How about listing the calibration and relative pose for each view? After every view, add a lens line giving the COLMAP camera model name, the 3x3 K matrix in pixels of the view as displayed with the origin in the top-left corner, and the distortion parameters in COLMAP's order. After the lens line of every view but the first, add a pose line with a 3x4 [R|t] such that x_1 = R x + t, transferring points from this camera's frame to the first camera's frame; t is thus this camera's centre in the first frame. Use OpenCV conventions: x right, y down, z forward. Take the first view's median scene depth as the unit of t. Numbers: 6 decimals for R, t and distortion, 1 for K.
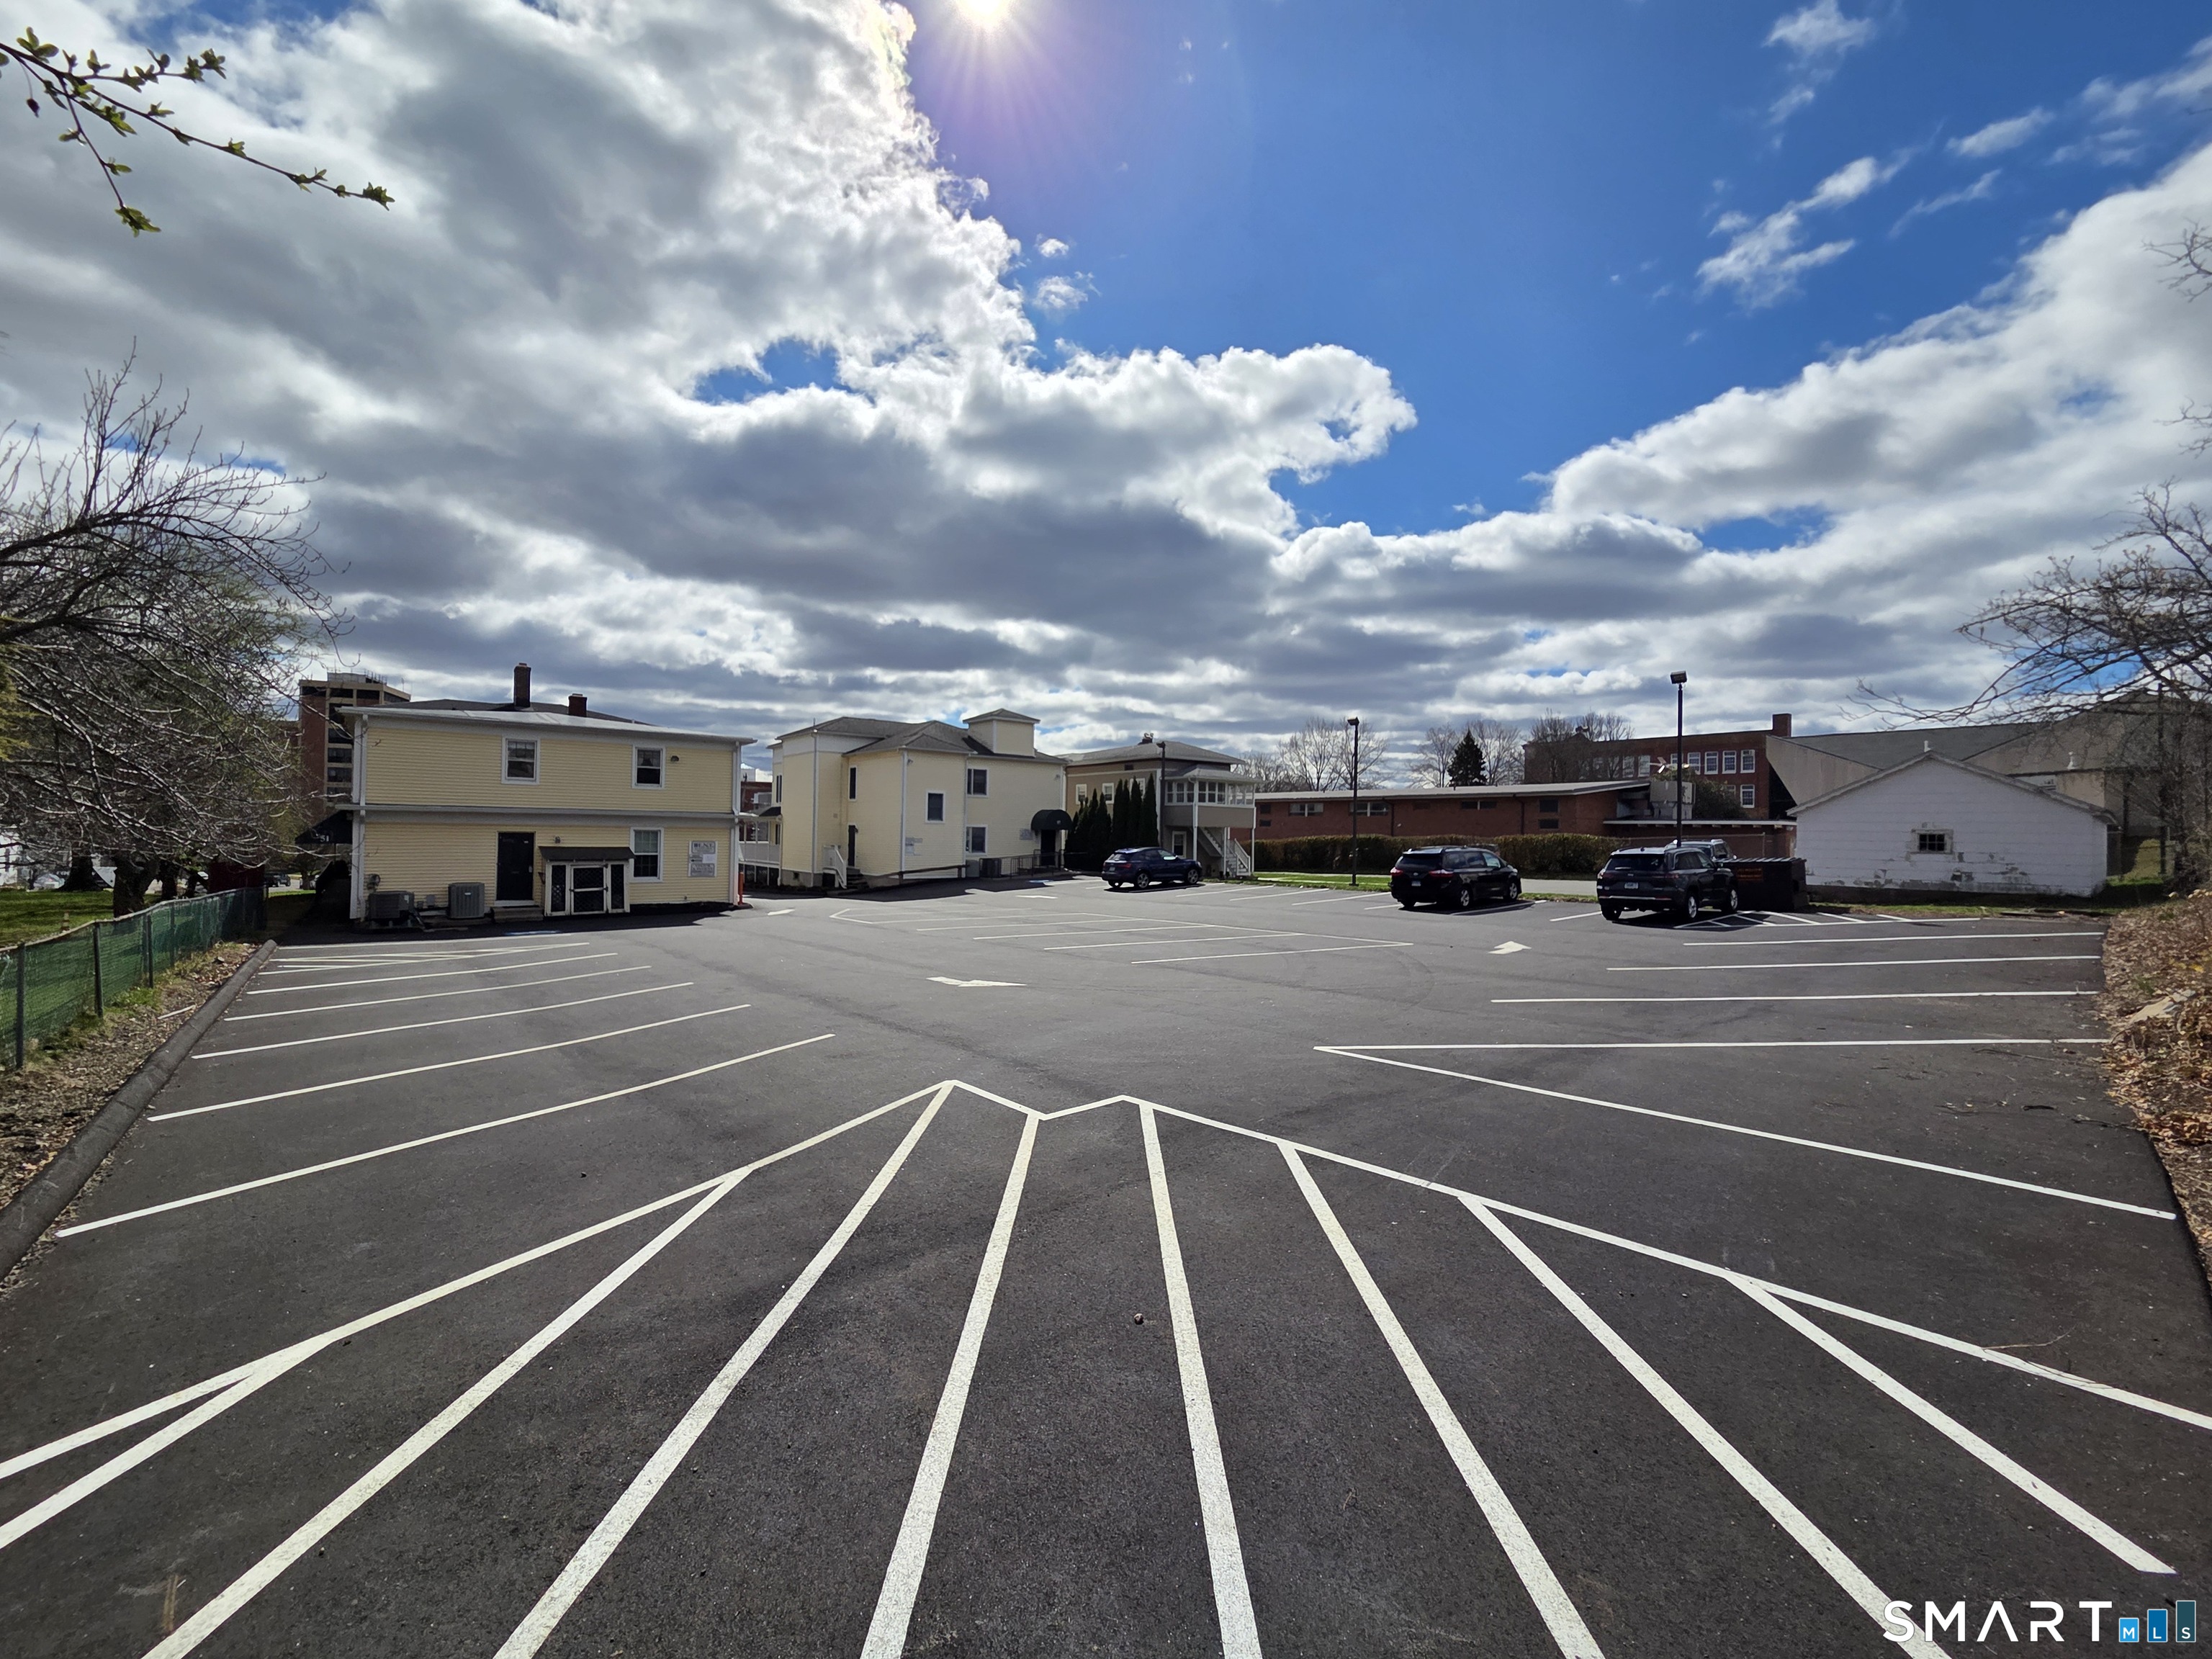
lens RADIAL K [[892.2, 0, 1106.0], [0, 892.2, 829.5], [0, 0, 1]] dist [0.000068, 0.000007]
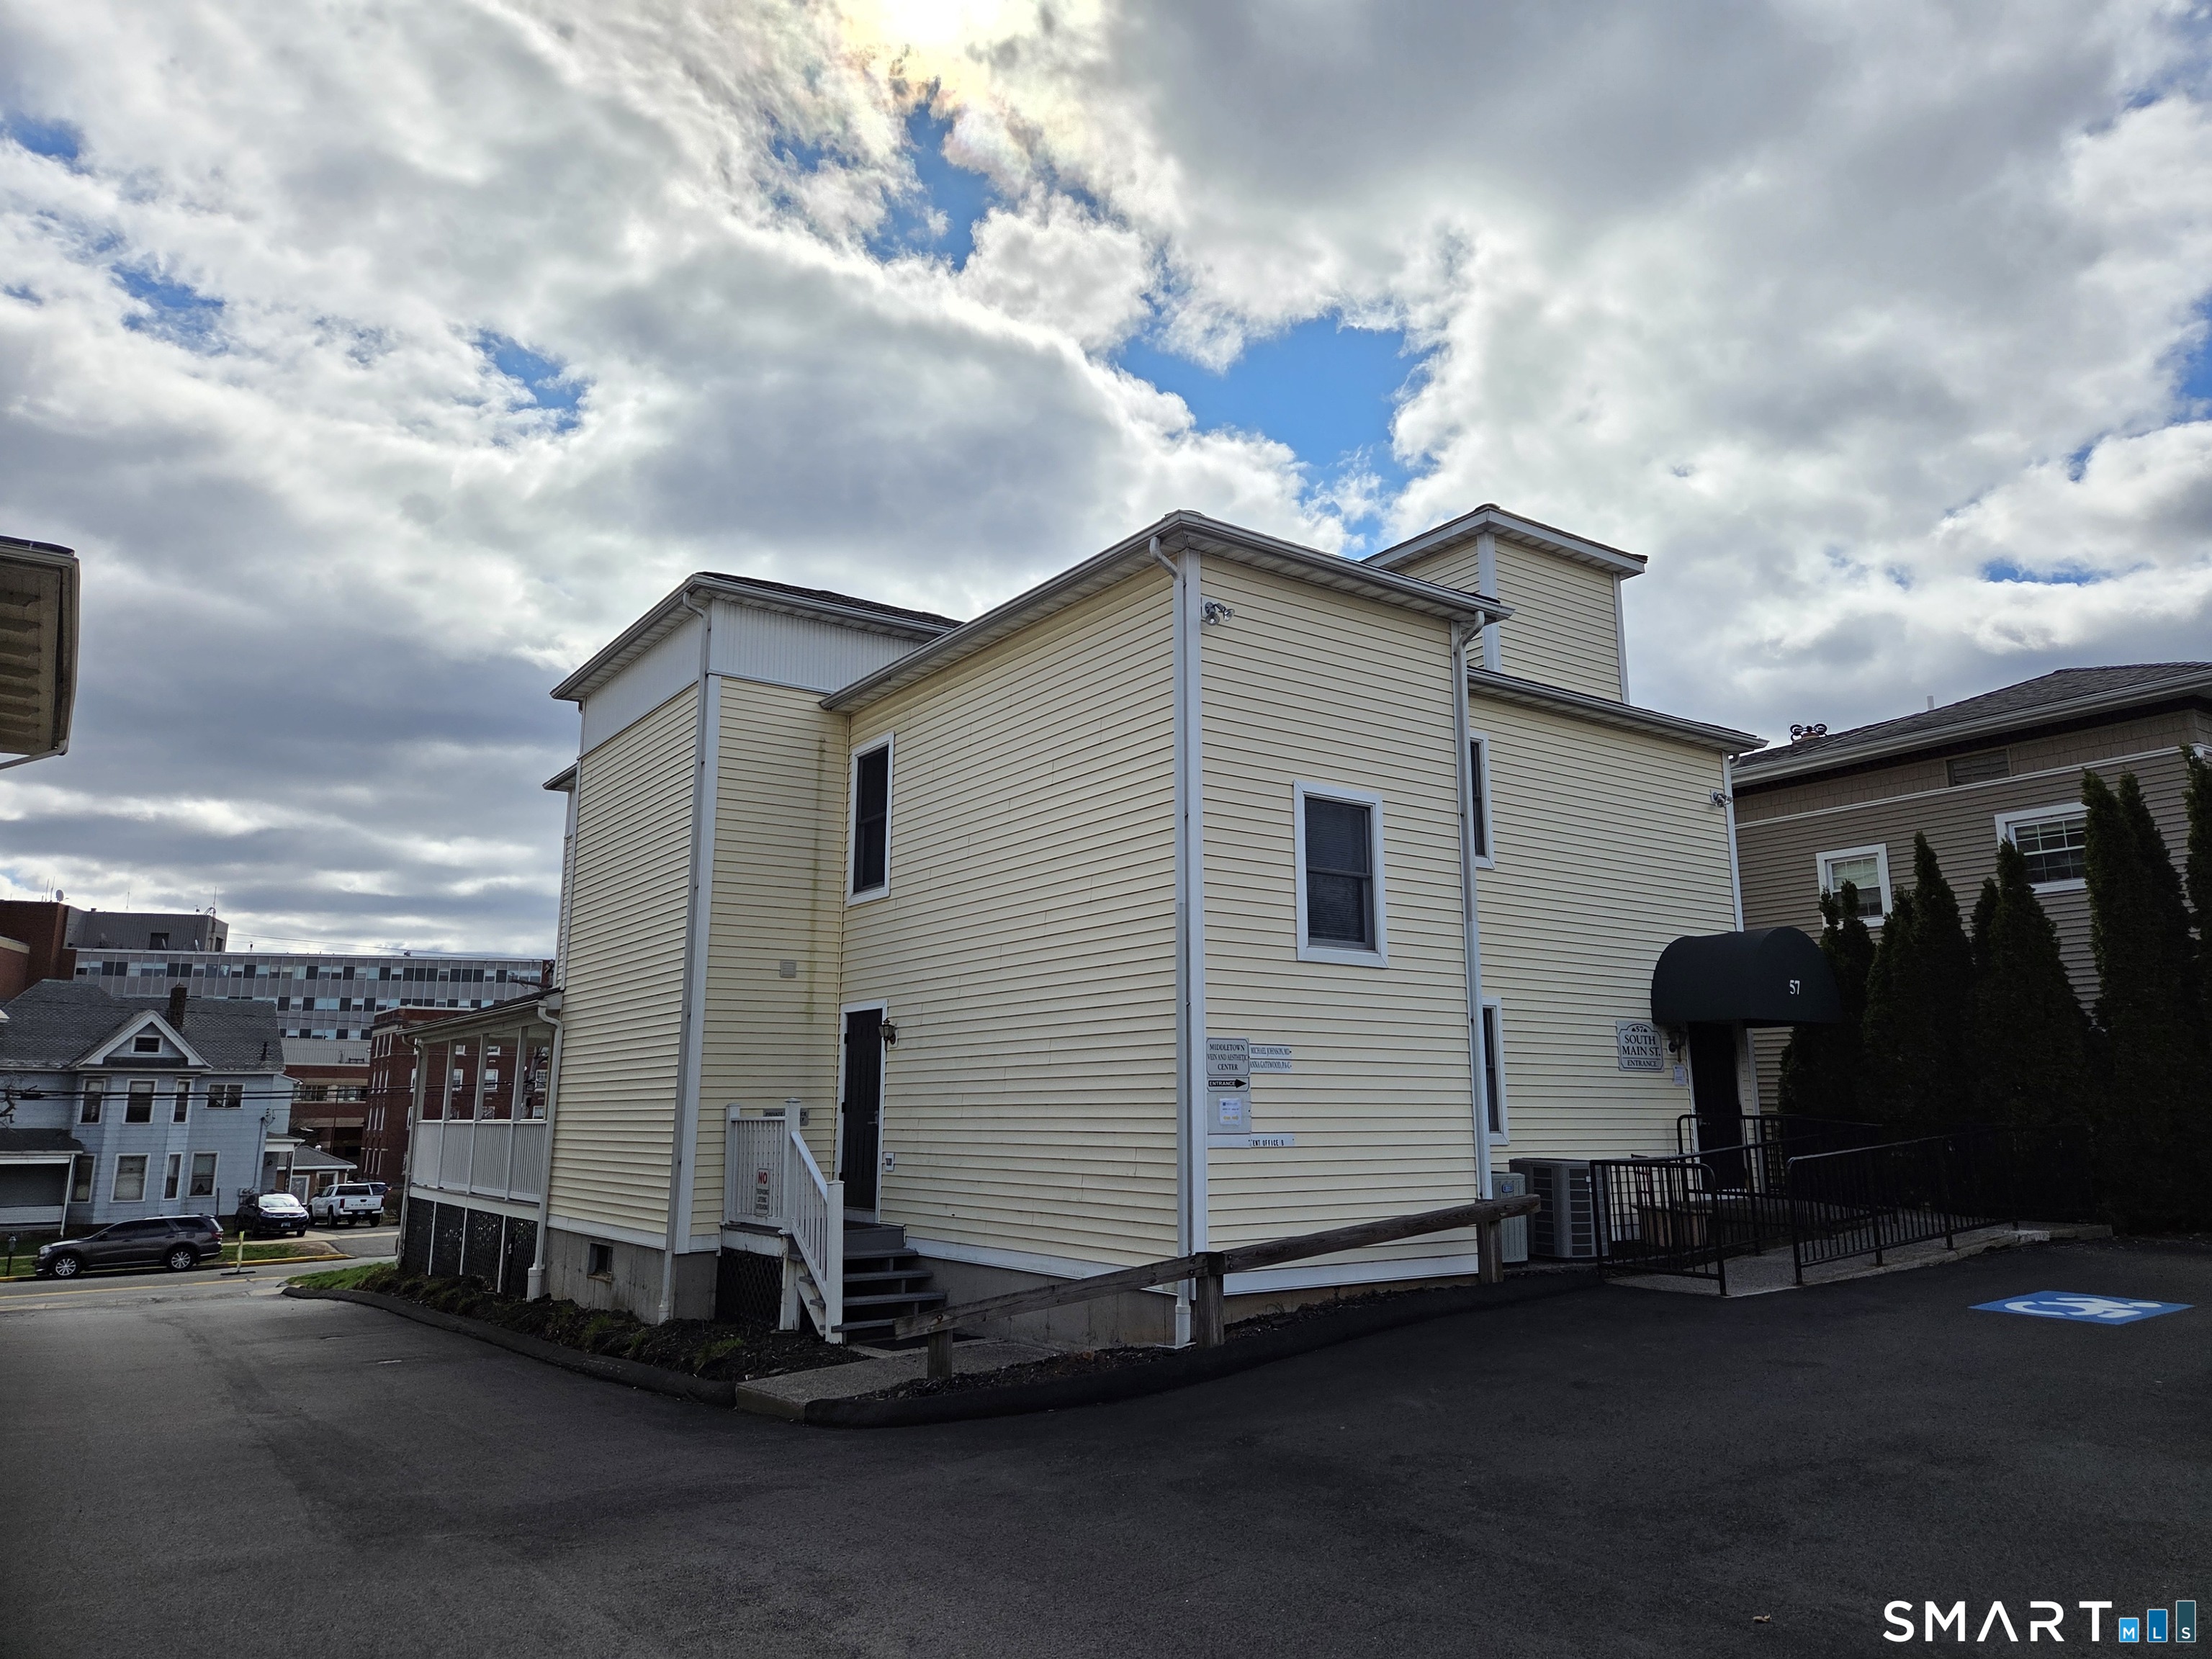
lens RADIAL K [[1467.0, 0, 1106.0], [0, 1467.0, 829.5], [0, 0, 1]] dist [0.080095, -0.065853]
pose [[0.997625, -0.028244, -0.062830, -0.202979], [0.015849, 0.981721, -0.189663, 0.020158], [0.067039, 0.188217, 0.979837, 0.647631]]
